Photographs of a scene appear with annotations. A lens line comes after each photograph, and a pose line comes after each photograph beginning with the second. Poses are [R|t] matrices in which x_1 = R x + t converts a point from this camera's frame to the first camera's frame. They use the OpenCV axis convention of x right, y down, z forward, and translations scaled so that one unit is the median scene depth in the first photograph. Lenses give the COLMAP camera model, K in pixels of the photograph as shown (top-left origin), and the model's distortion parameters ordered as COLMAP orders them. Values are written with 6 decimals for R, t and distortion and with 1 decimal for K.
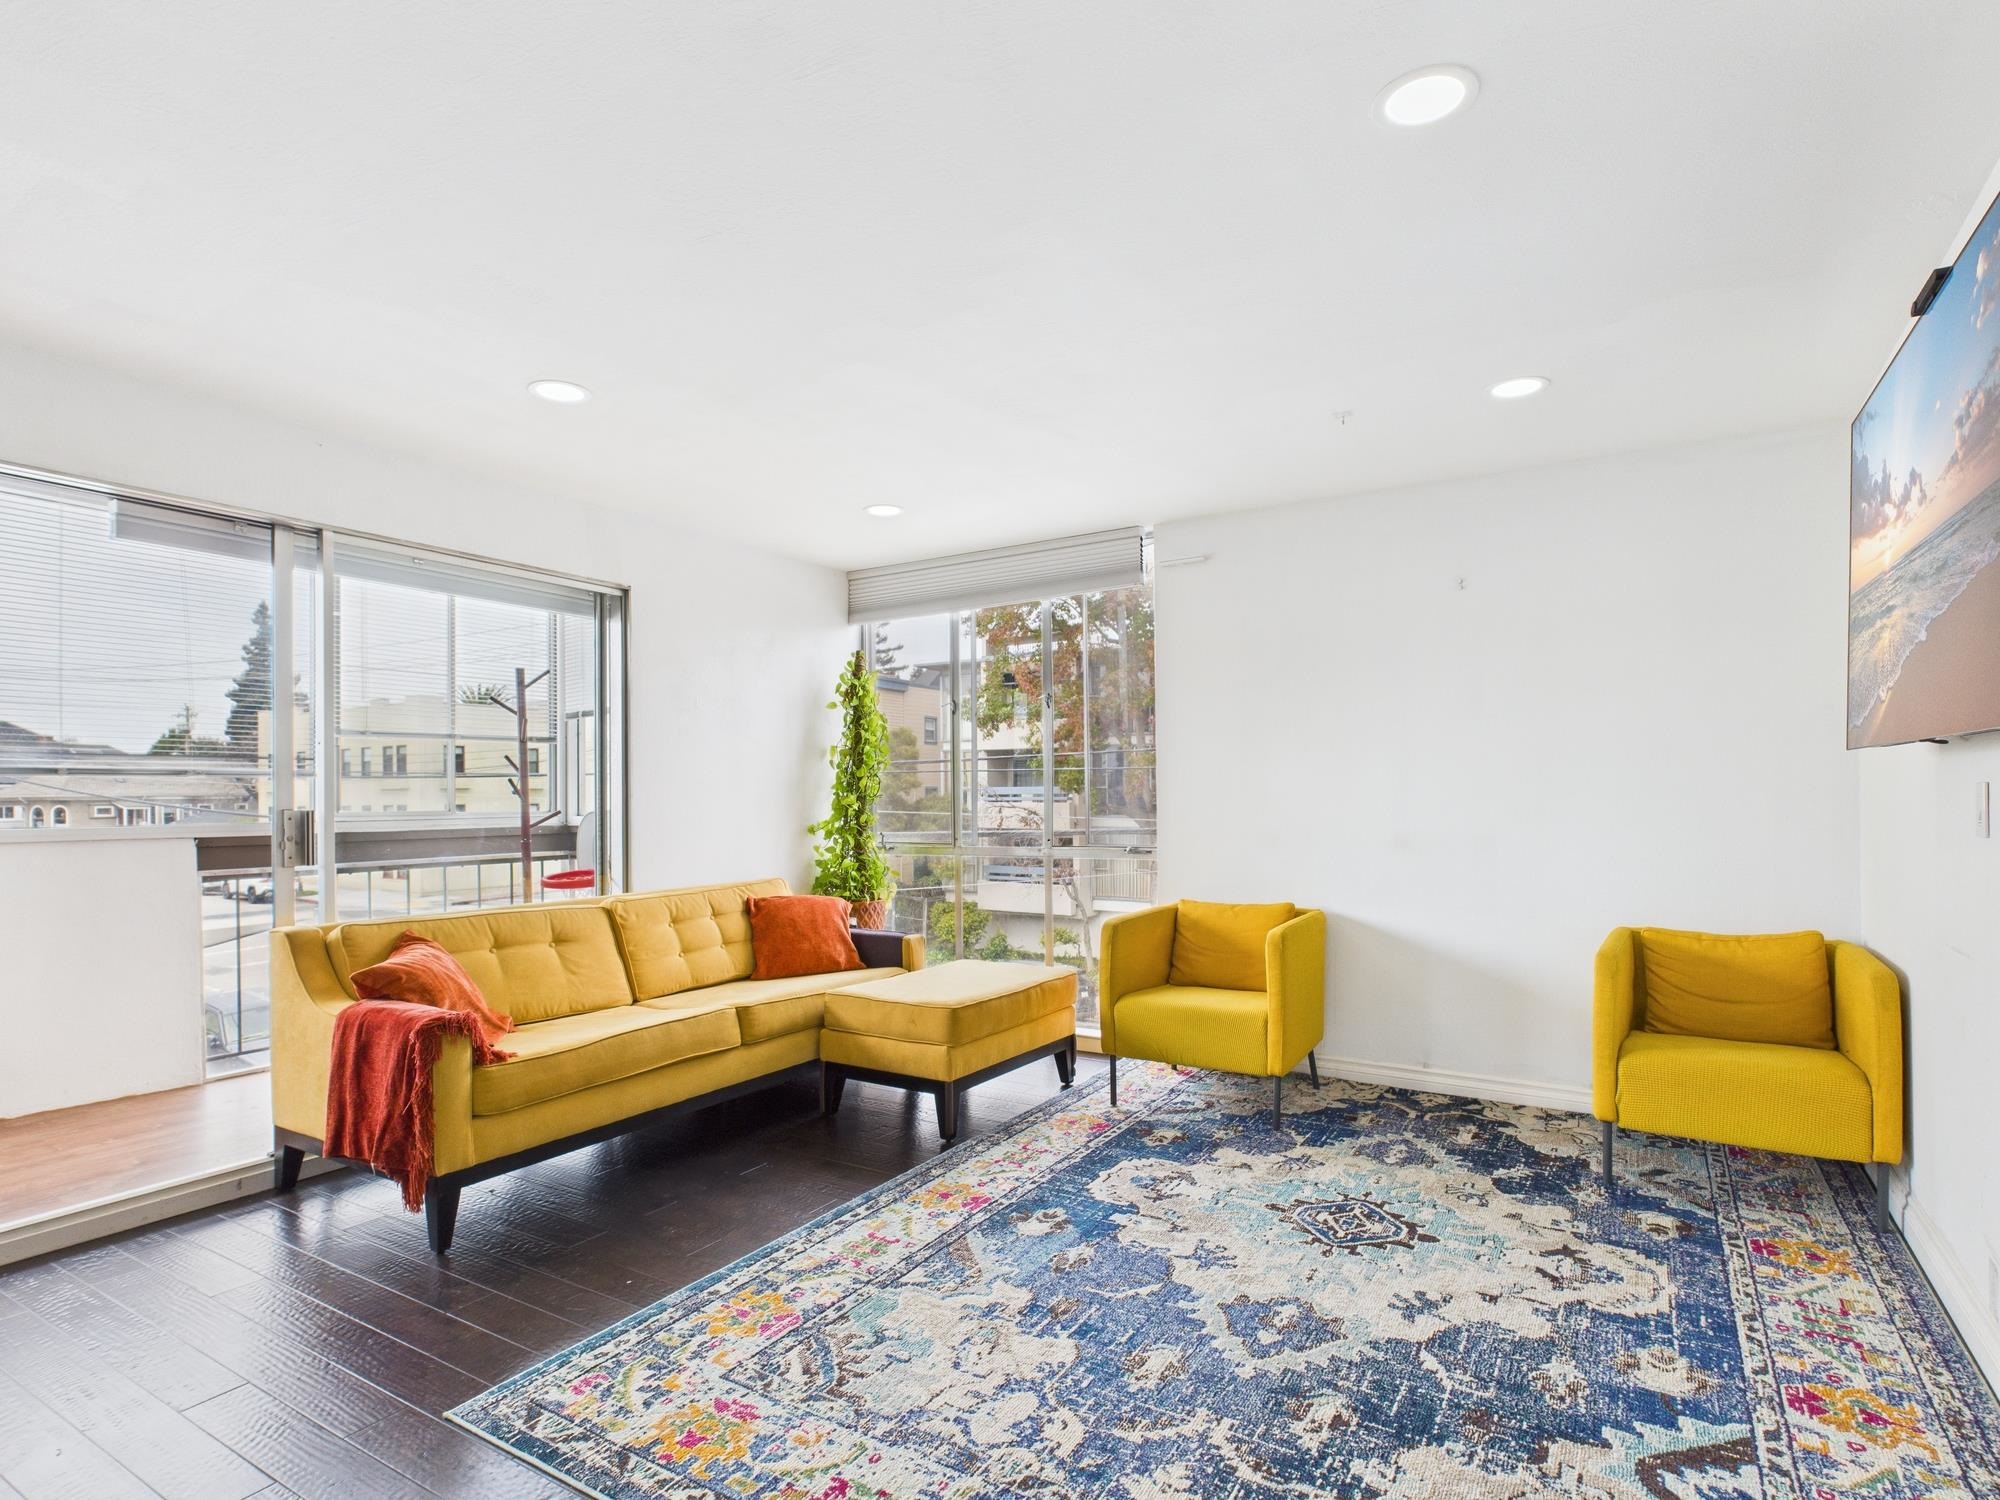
lens RADIAL K [[1054.5, 0, 999.8], [0, 1054.5, 798.8], [0, 0, 1]] dist [0.002347, 0.000176]
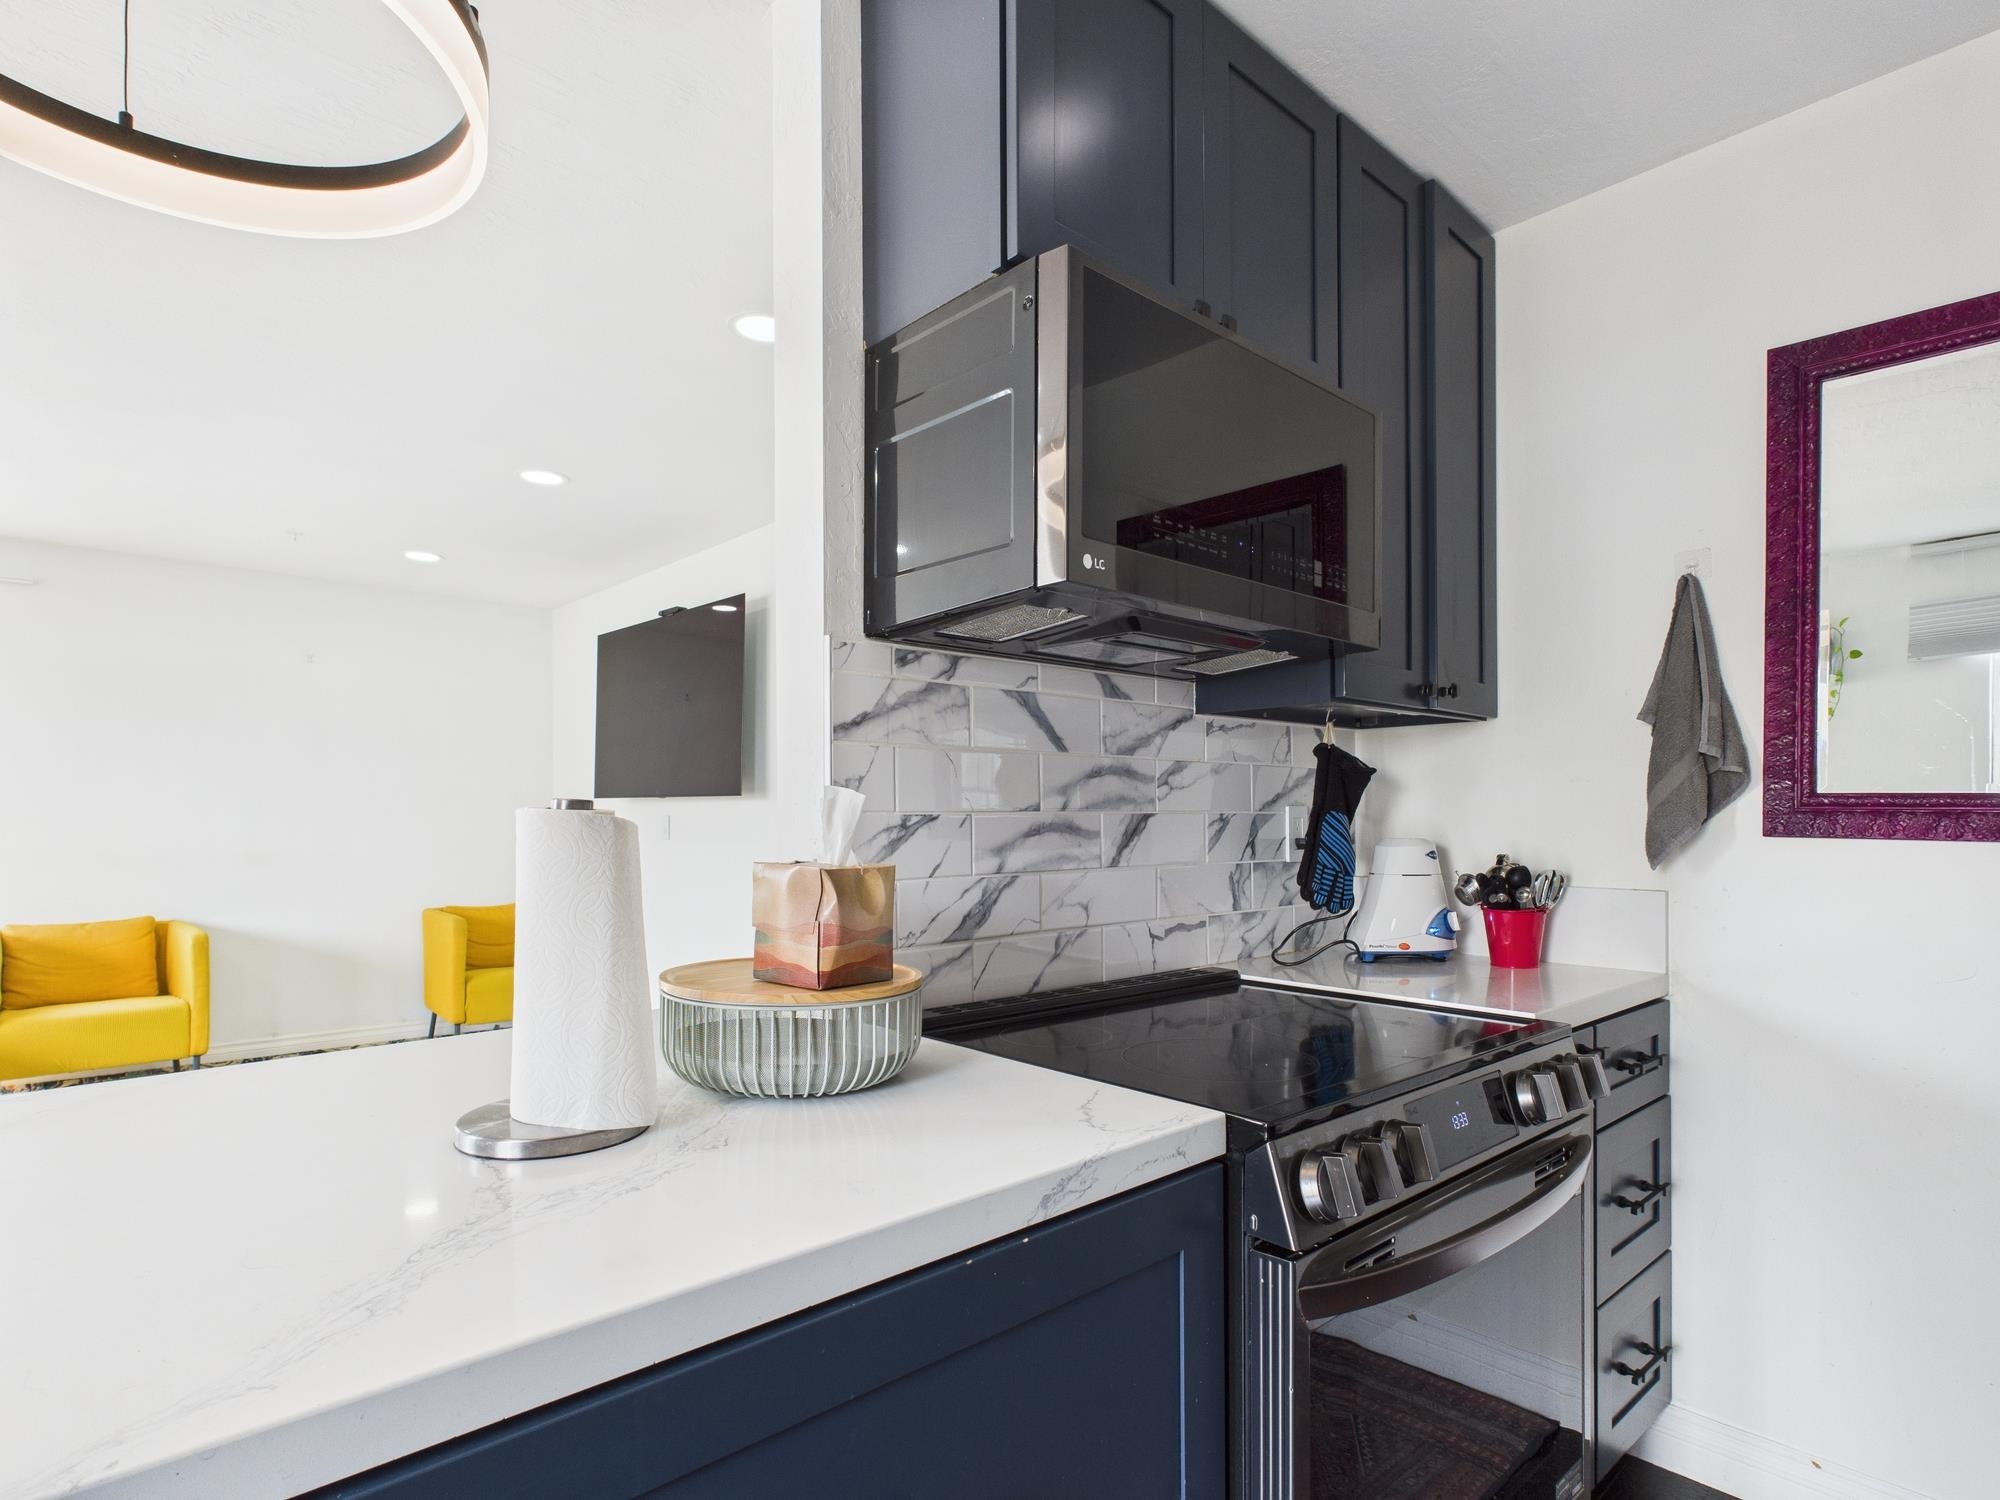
lens RADIAL K [[1054.5, 0, 997.8], [0, 1054.5, 810.9], [0, 0, 1]] dist [0.002347, 0.000176]
pose [[0.274958, 0.012080, 0.961380, -0.708507], [0.002269, 0.999910, -0.013213, 0.005671], [-0.961454, 0.005814, 0.274906, -0.215147]]
